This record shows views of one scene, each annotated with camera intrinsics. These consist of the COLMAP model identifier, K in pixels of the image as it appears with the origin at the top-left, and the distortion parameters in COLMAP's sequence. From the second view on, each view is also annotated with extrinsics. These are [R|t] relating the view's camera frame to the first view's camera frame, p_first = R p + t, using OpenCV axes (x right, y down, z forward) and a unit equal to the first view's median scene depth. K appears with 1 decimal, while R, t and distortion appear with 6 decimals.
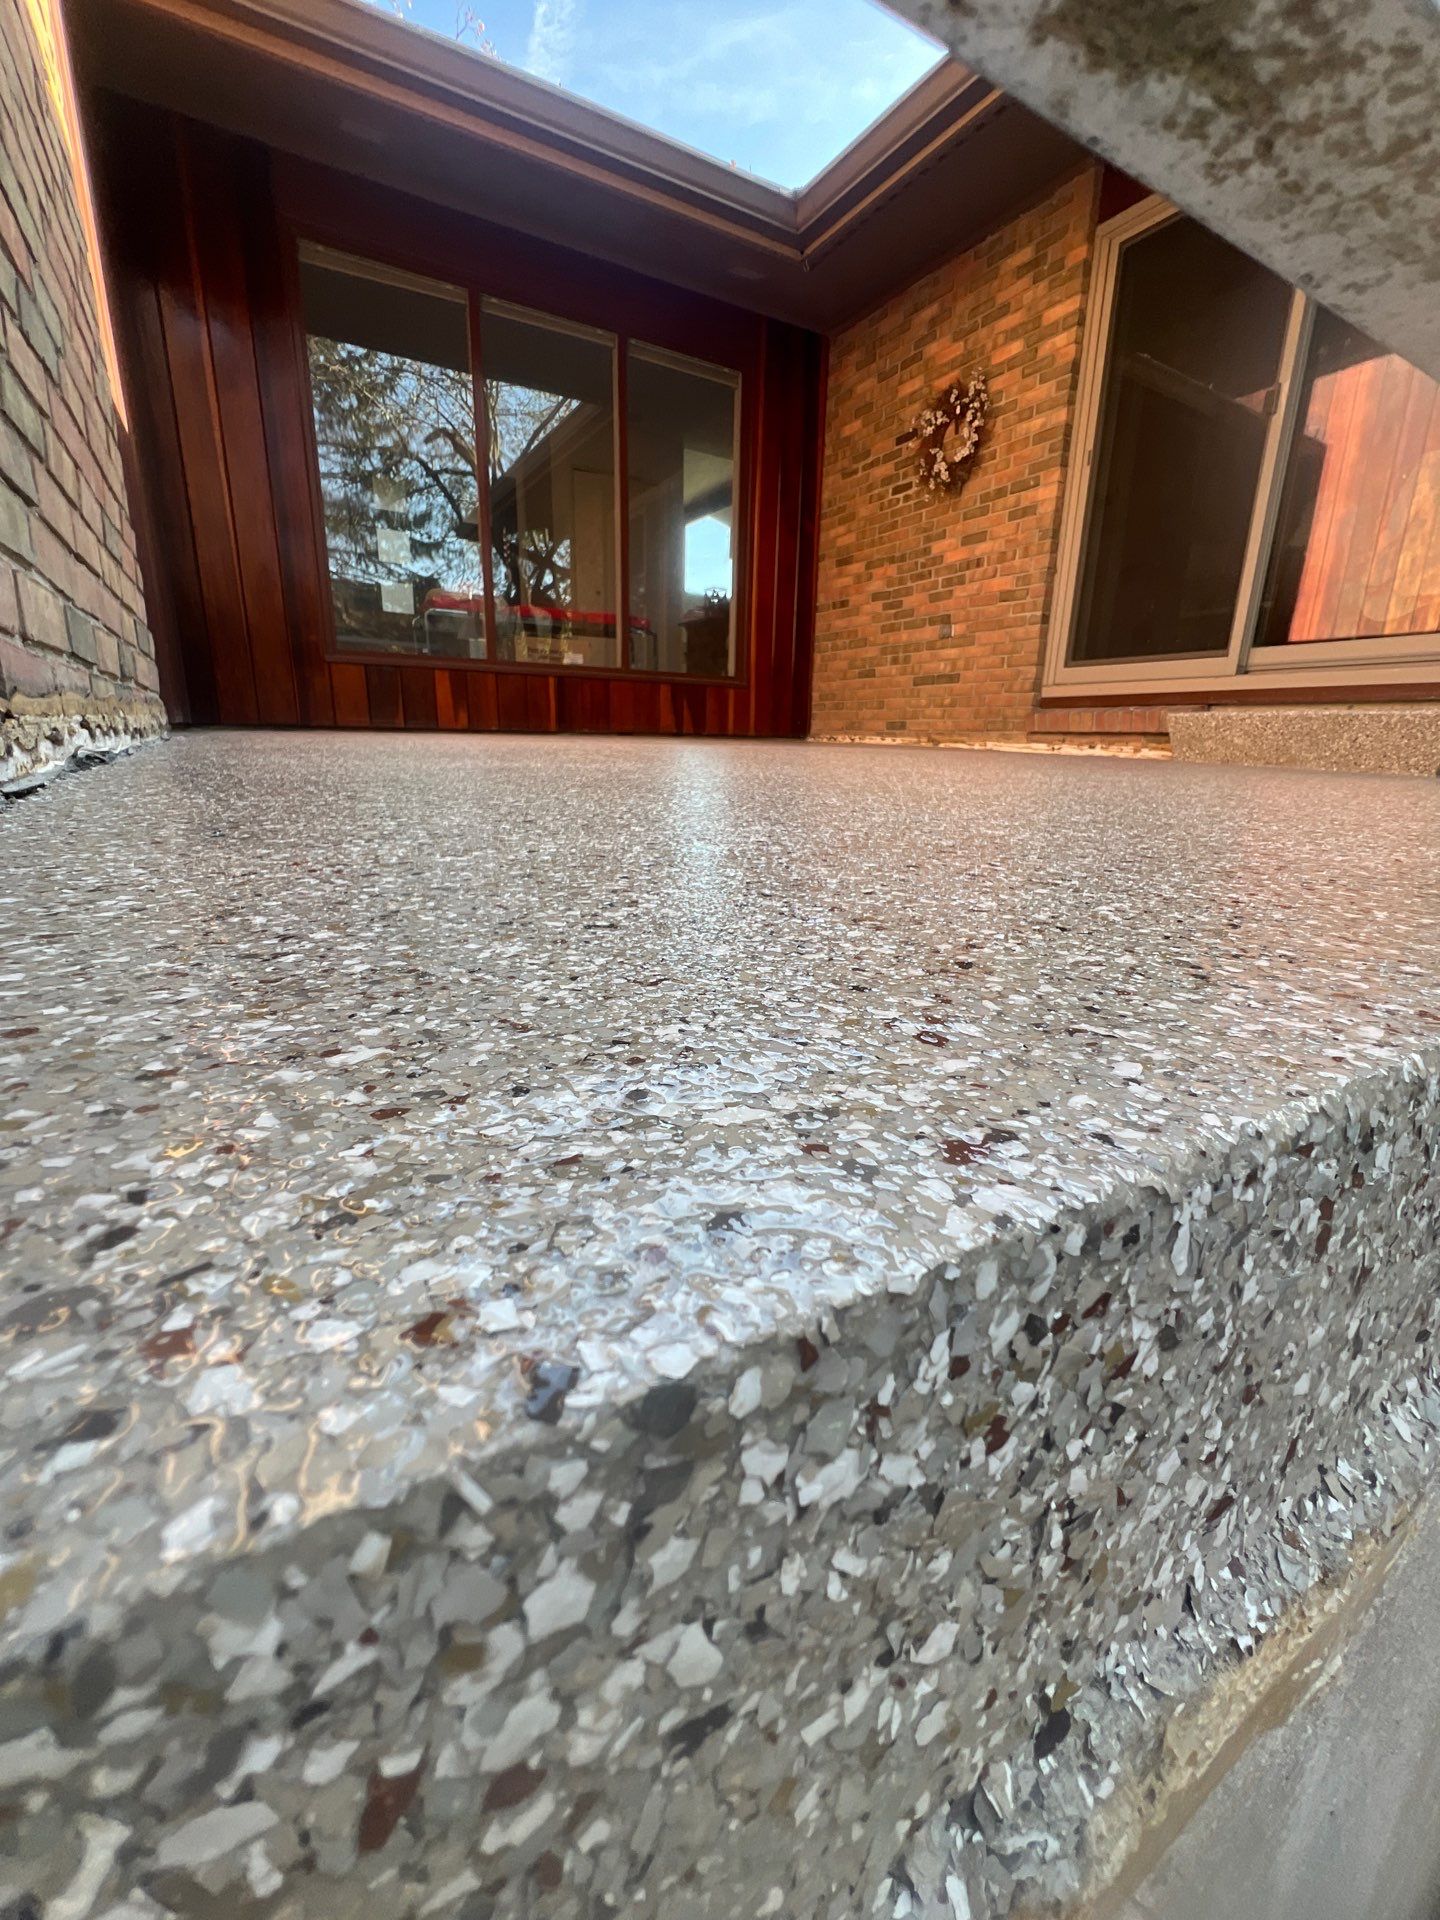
lens RADIAL K [[782.9, 0, 754.0], [0, 782.9, 959.1], [0, 0, 1]] dist [-0.001879, 0.000196]
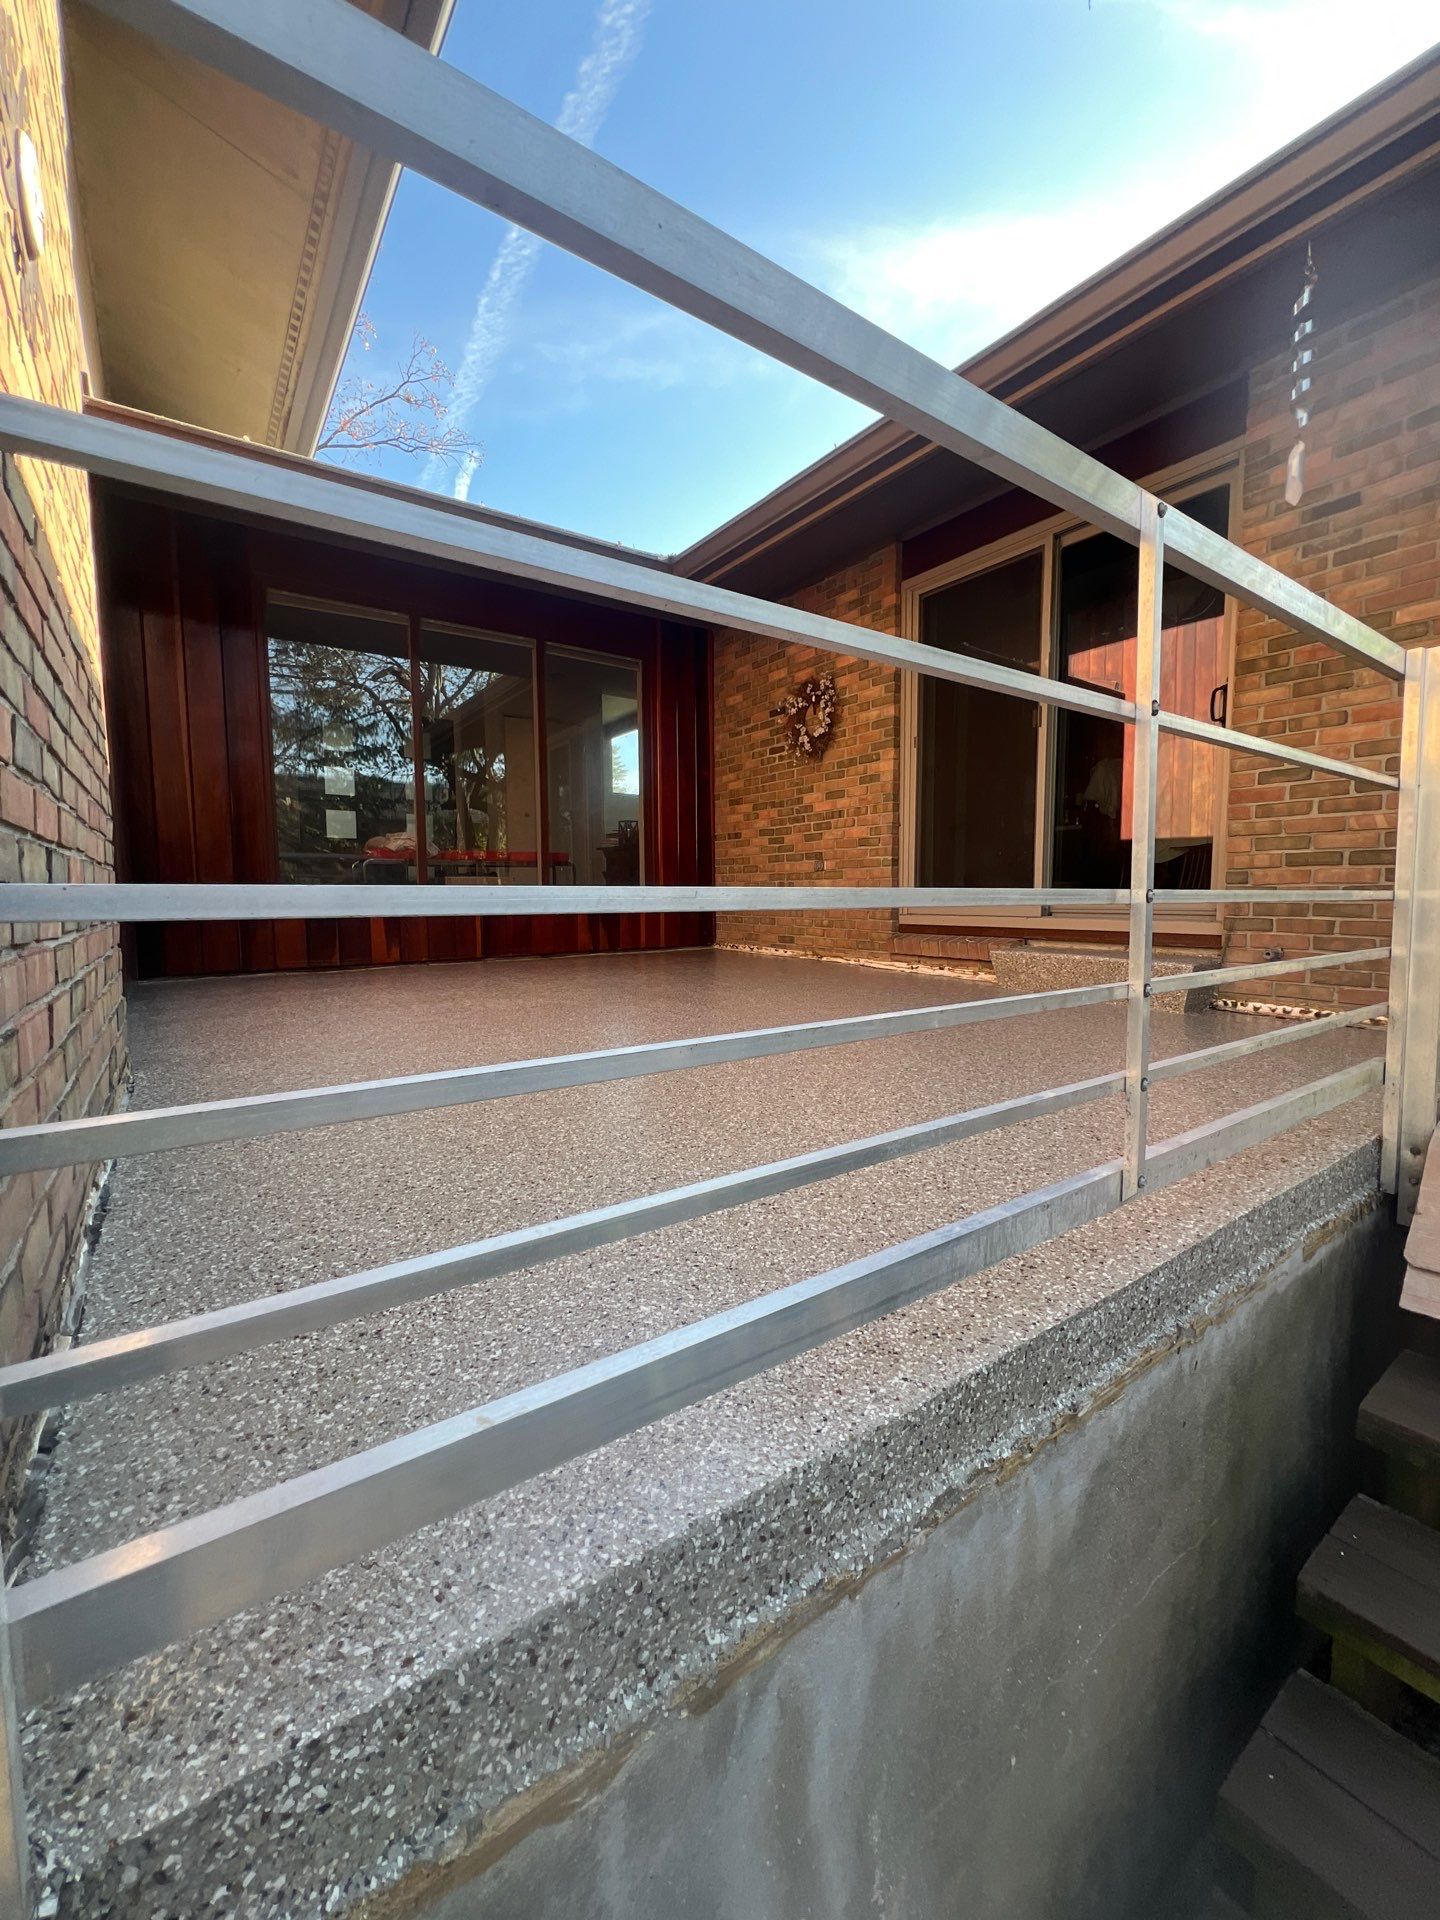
lens RADIAL K [[770.6, 0, 747.3], [0, 770.6, 960.6], [0, 0, 1]] dist [0.000837, -0.000439]
pose [[0.996652, -0.041654, 0.070347, 0.058210], [0.054307, 0.980508, -0.188823, -0.077754], [-0.061111, 0.192011, 0.979488, -0.119046]]
